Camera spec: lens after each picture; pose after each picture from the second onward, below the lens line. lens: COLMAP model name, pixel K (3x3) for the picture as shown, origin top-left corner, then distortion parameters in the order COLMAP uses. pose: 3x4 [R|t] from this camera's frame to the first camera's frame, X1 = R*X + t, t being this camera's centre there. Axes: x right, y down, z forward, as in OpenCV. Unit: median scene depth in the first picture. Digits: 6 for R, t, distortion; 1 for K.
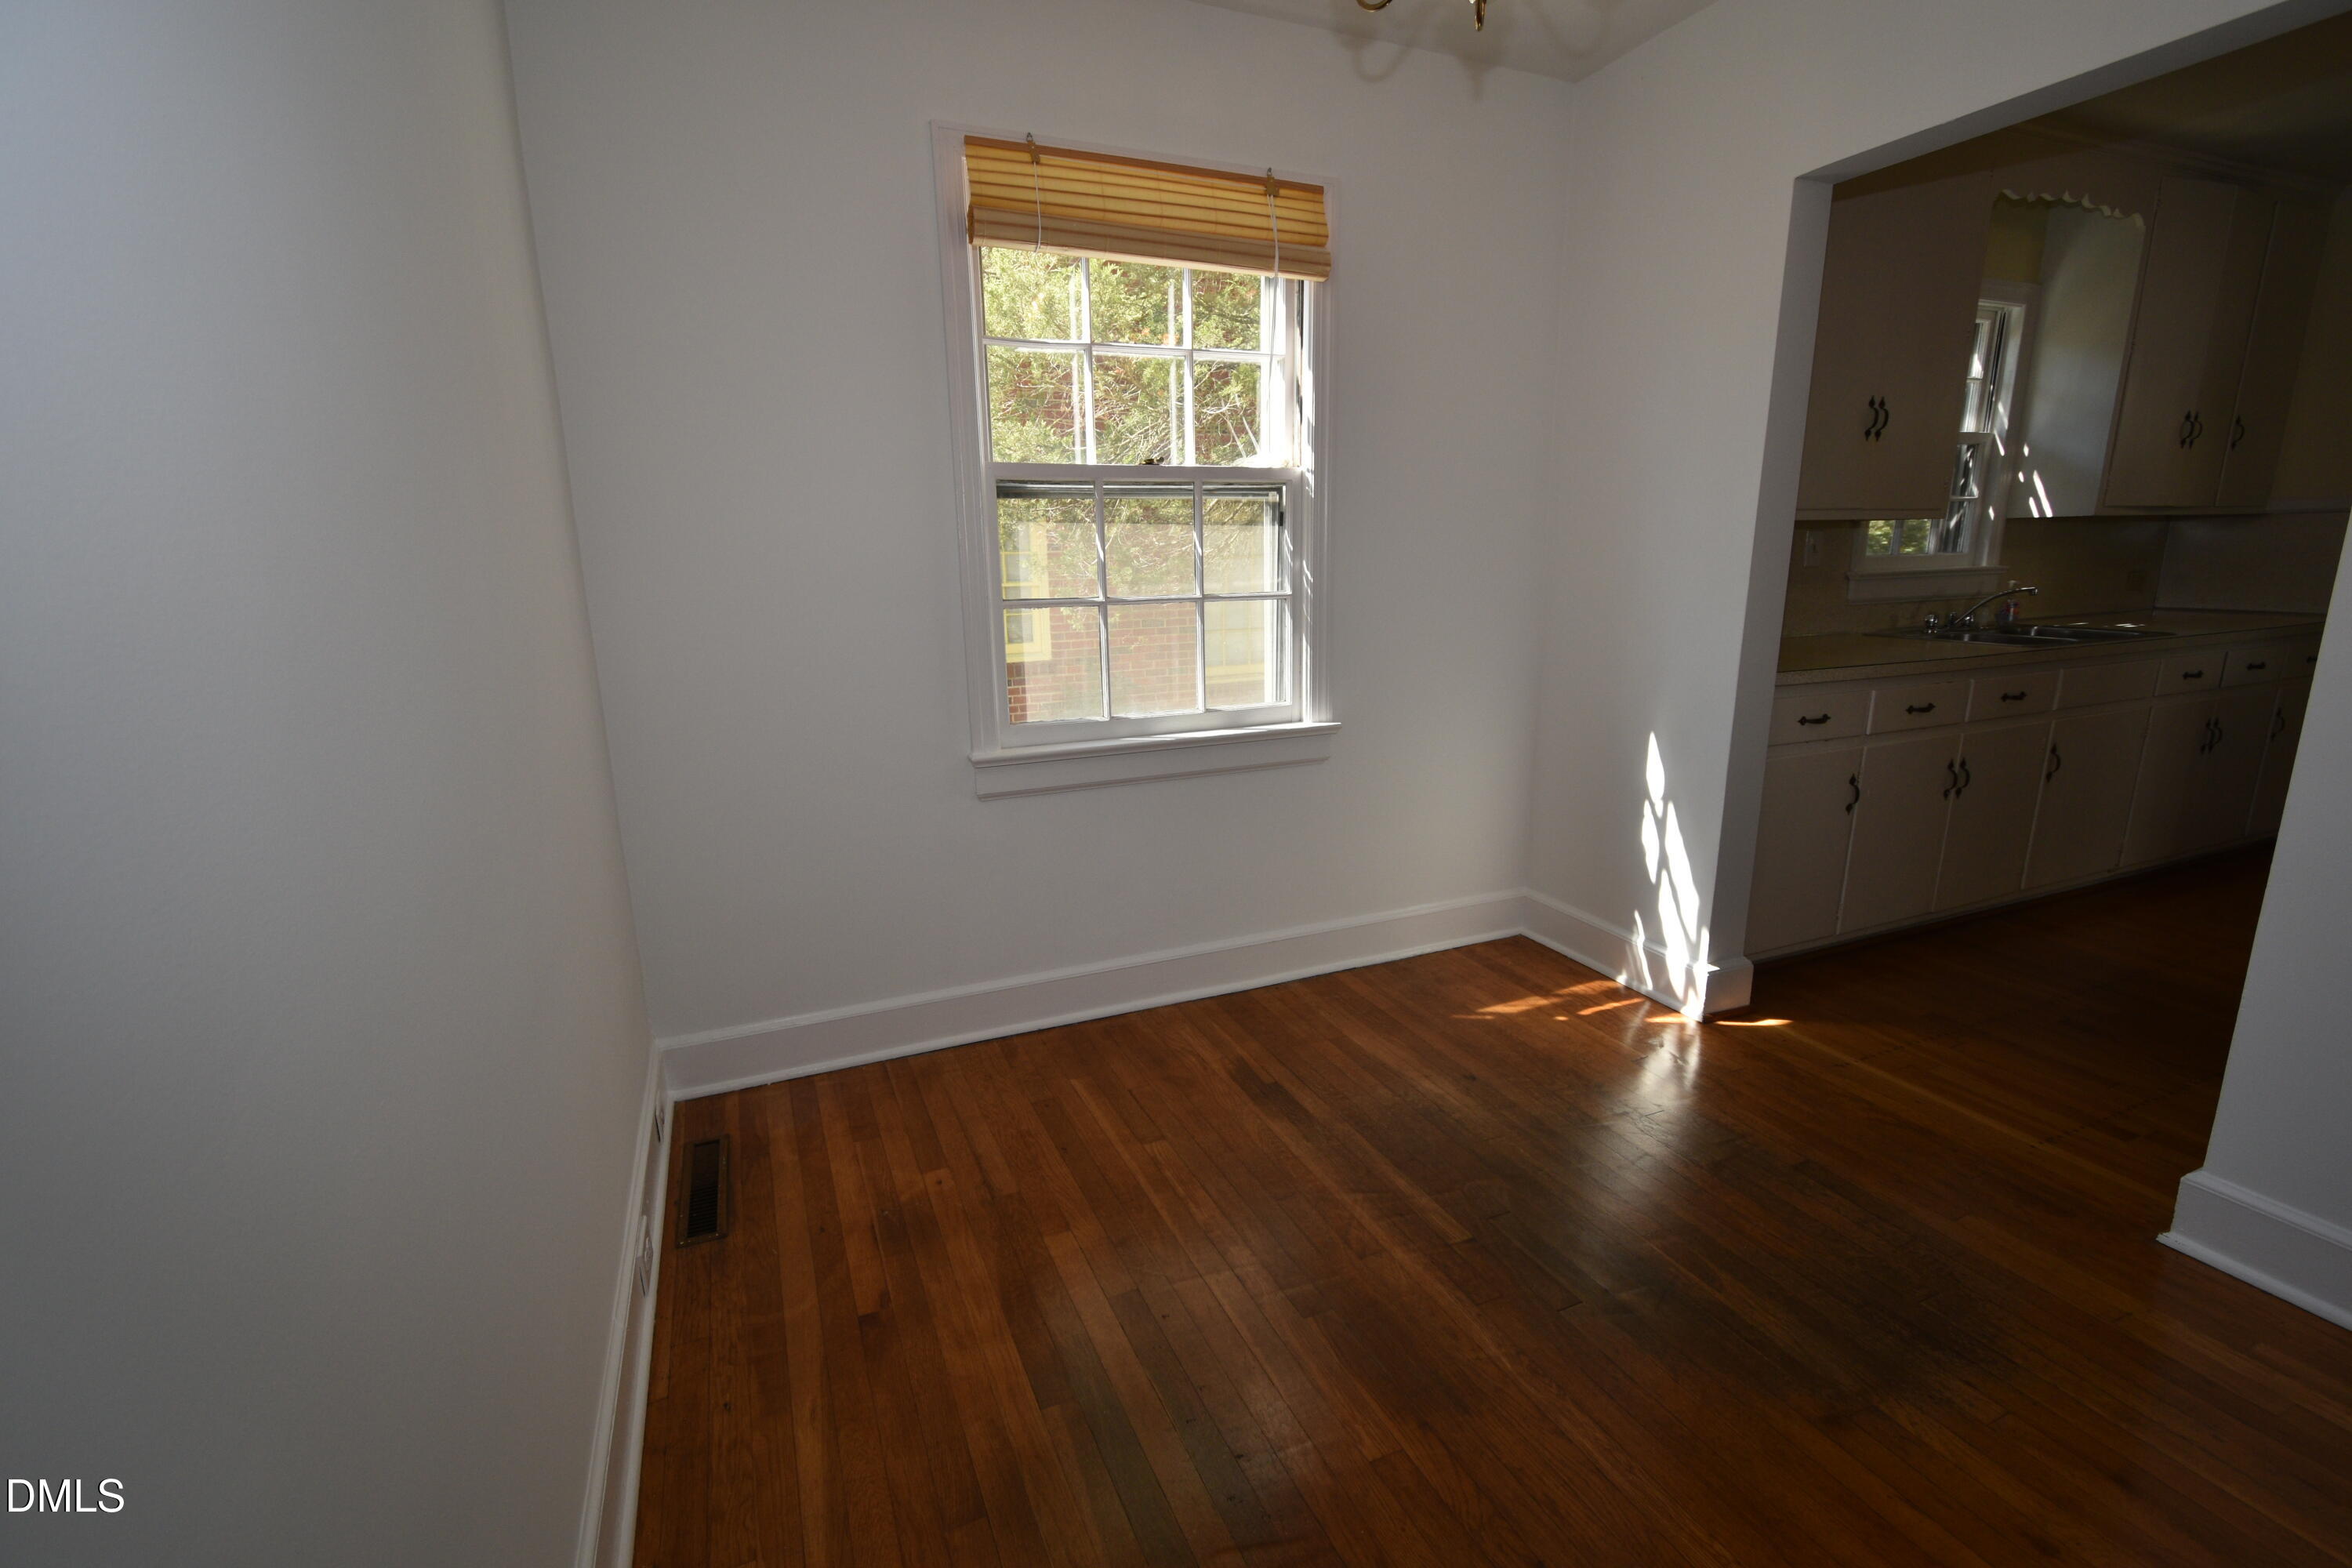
lens RADIAL K [[1039.9, 0, 1163.5], [0, 1039.9, 797.7], [0, 0, 1]] dist [0.005495, -0.001585]
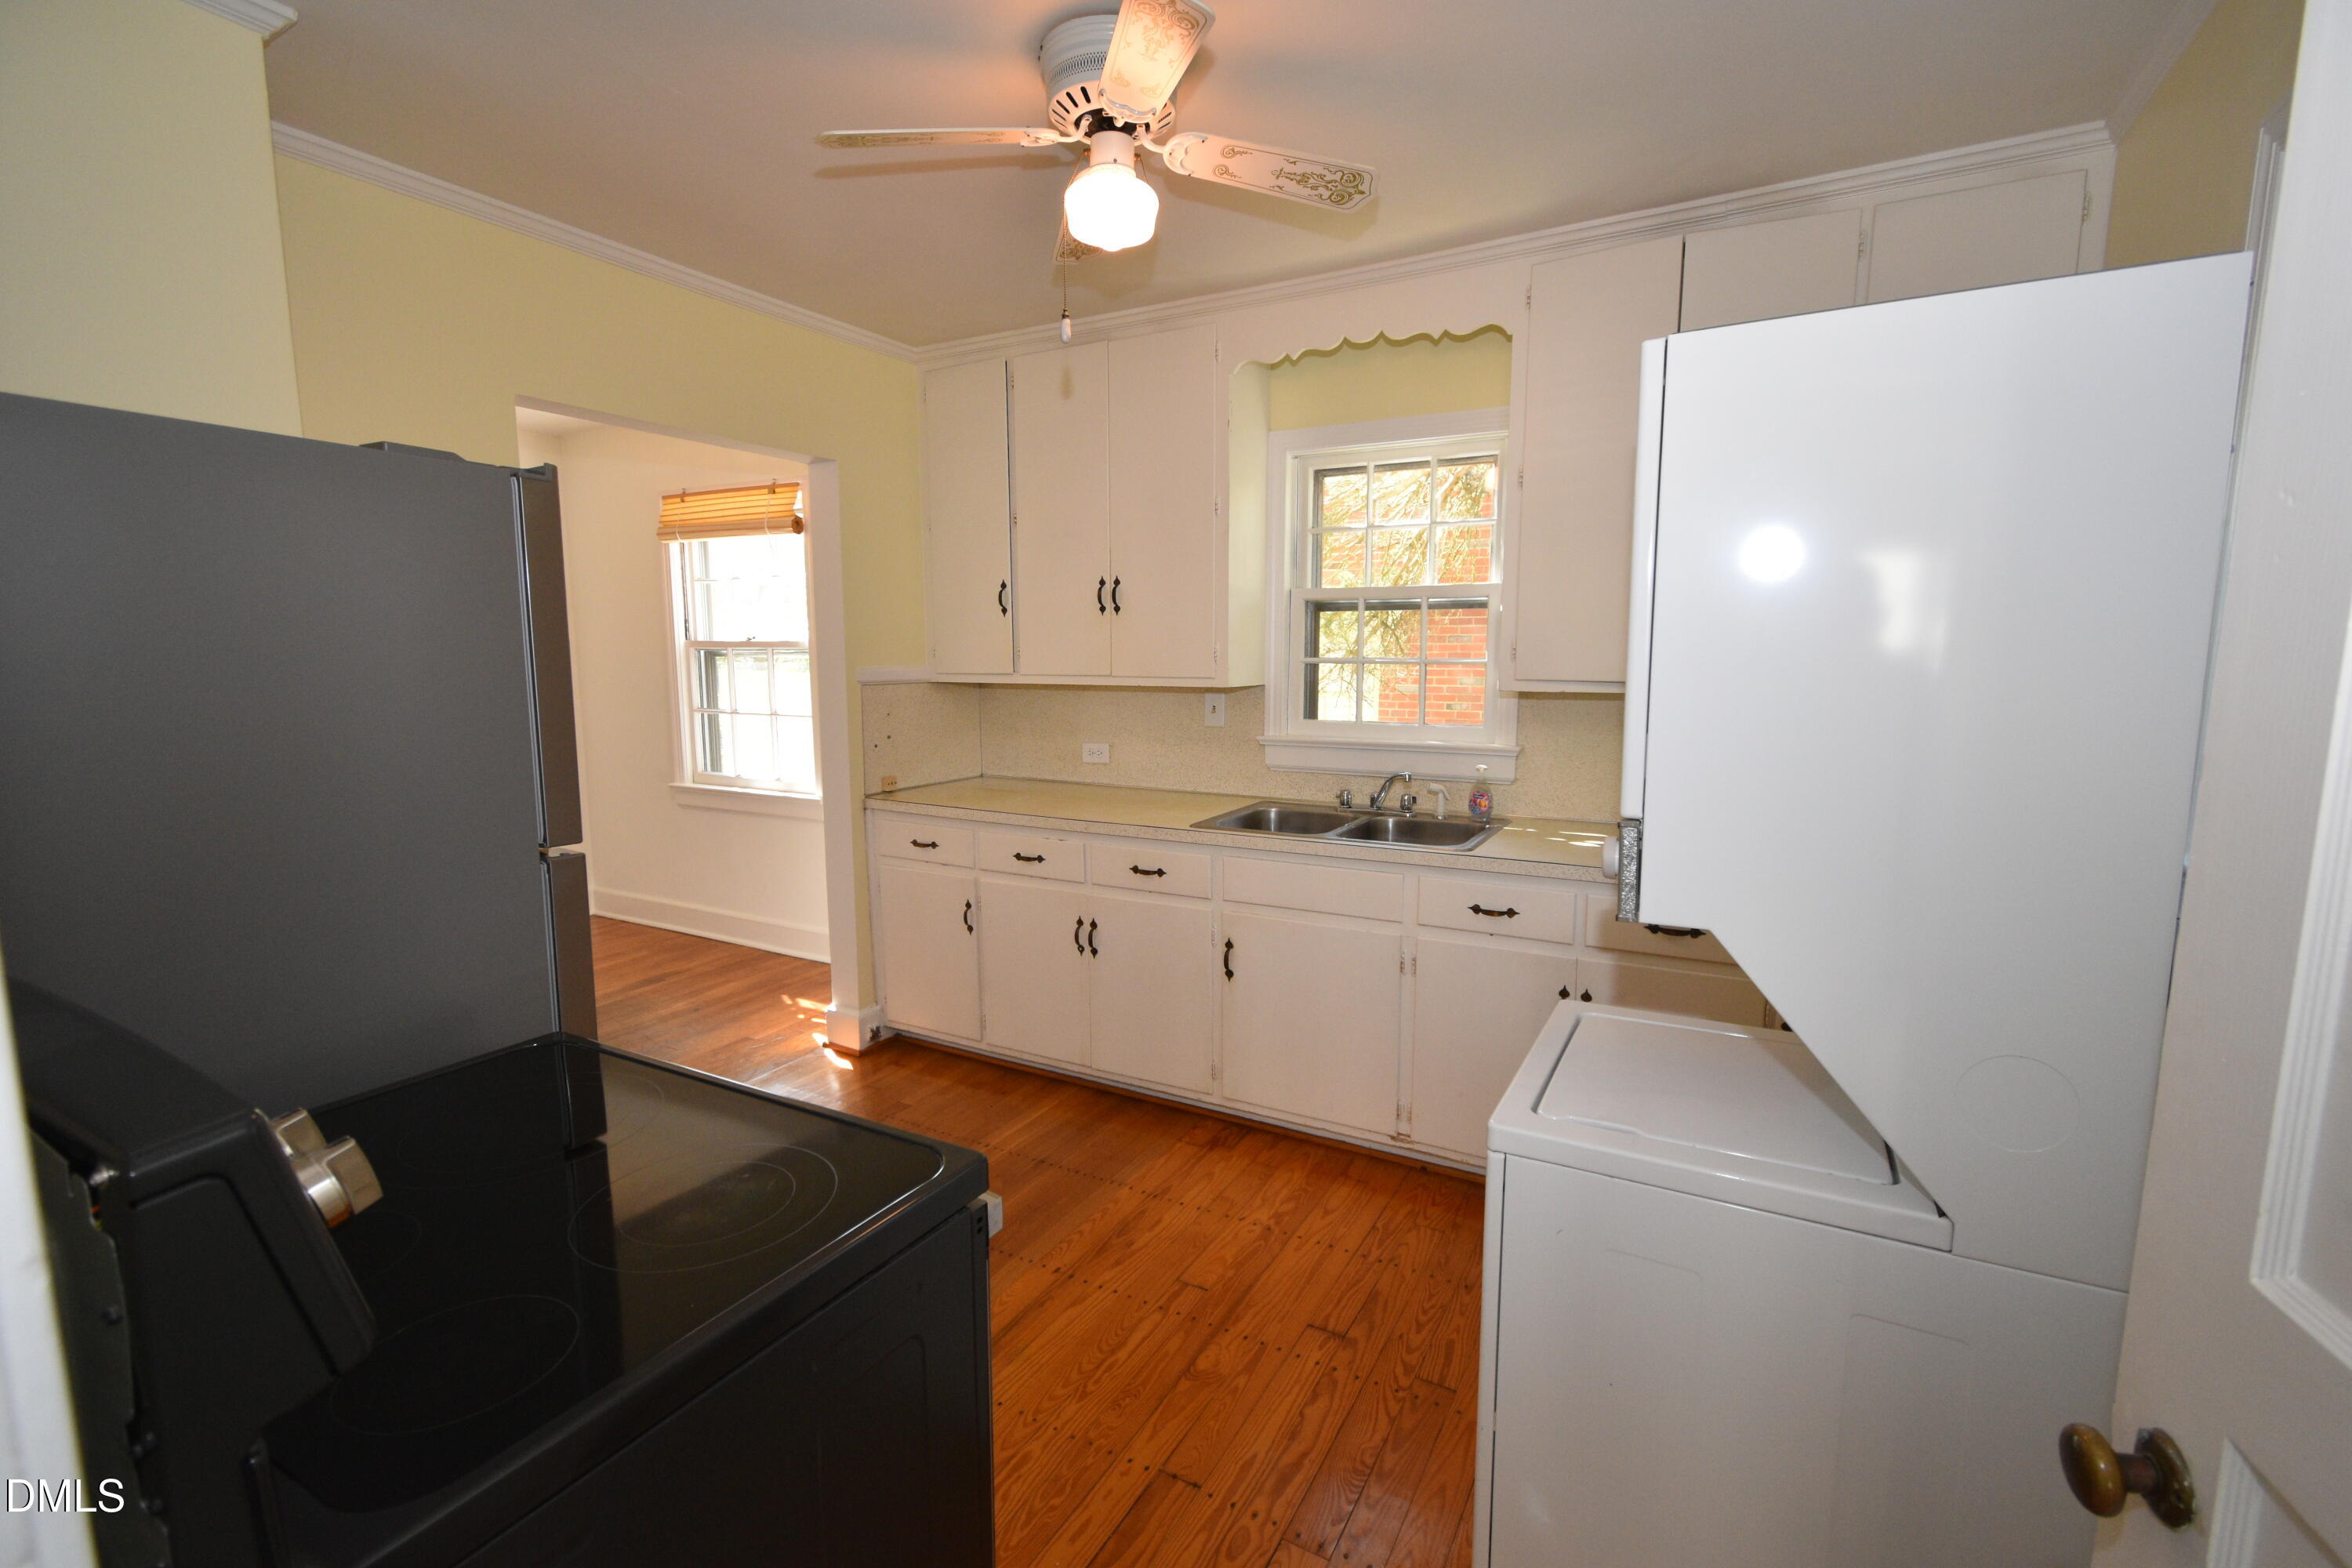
lens RADIAL K [[1039.9, 0, 1171.0], [0, 1039.9, 792.9], [0, 0, 1]] dist [0.005495, -0.001585]
pose [[0.605683, 0.127618, -0.785406, 1.966338], [-0.195044, 0.980754, 0.008947, -0.225825], [0.771431, 0.147769, 0.618917, 0.500486]]
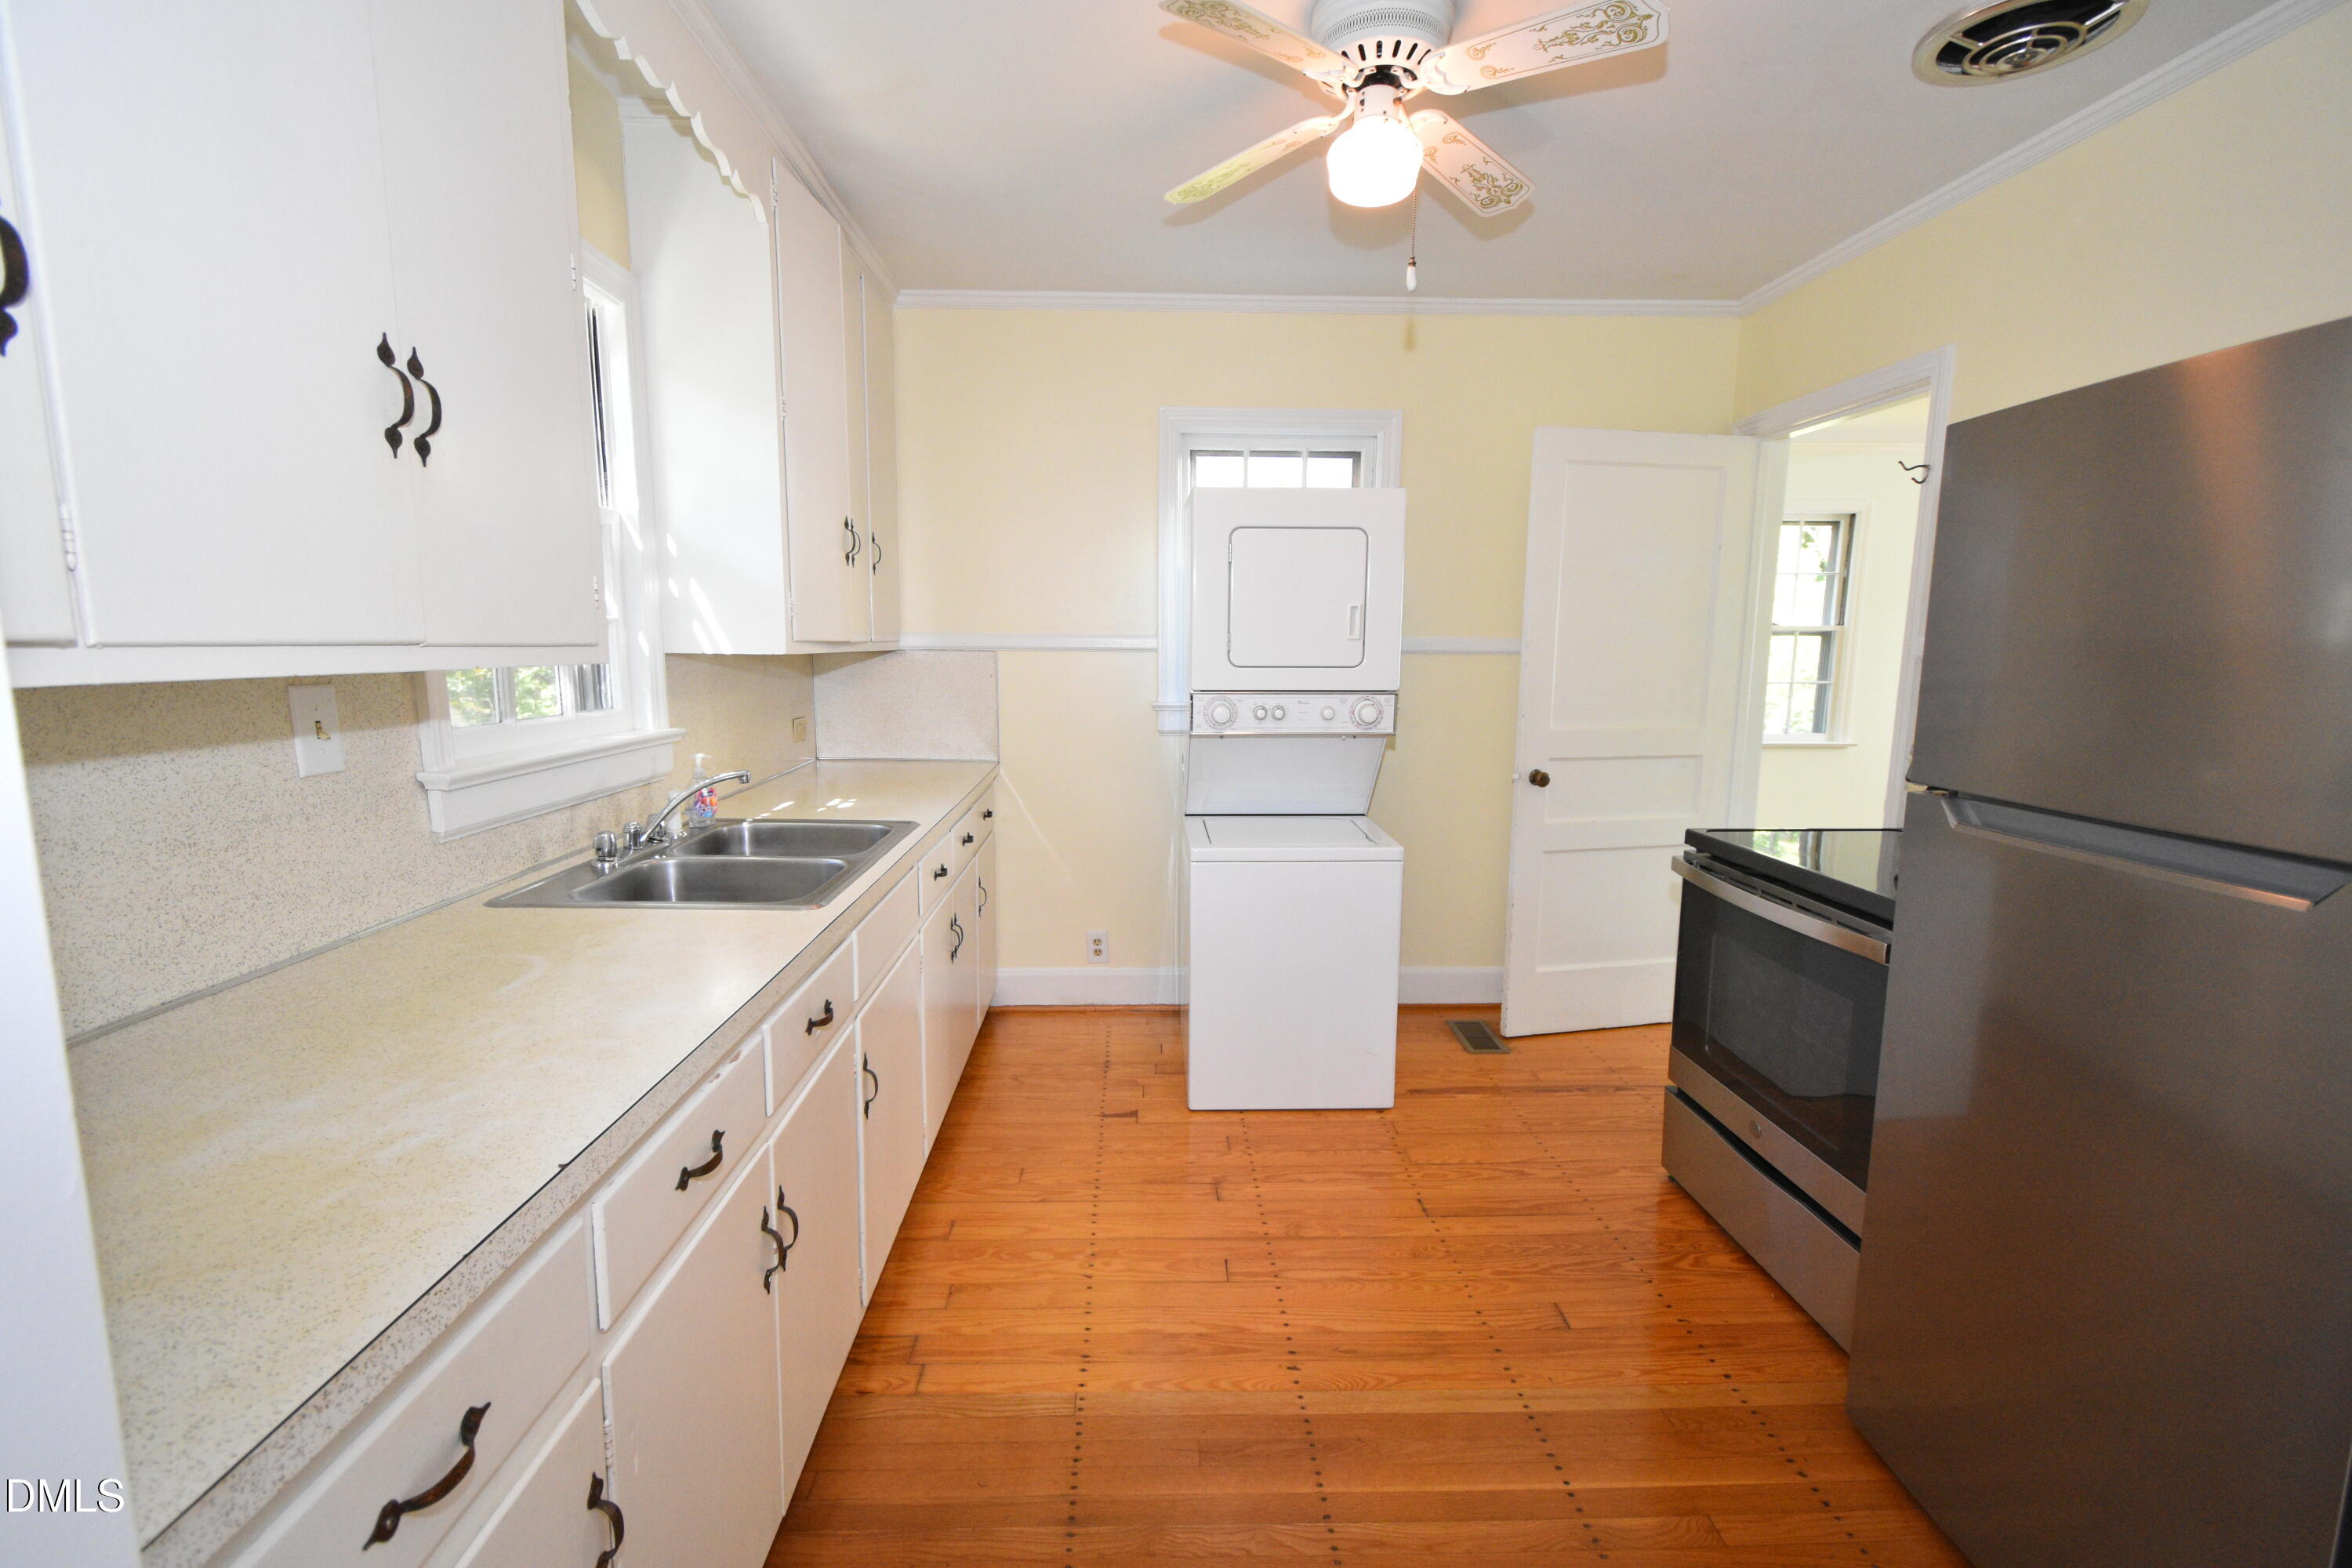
lens RADIAL K [[1039.9, 0, 1183.1], [0, 1039.9, 791.3], [0, 0, 1]] dist [0.005495, -0.001585]
pose [[0.354769, -0.109830, 0.928481, 0.522289], [0.201201, 0.978777, 0.038901, -0.233135], [-0.913048, 0.173010, 0.369337, 0.786368]]
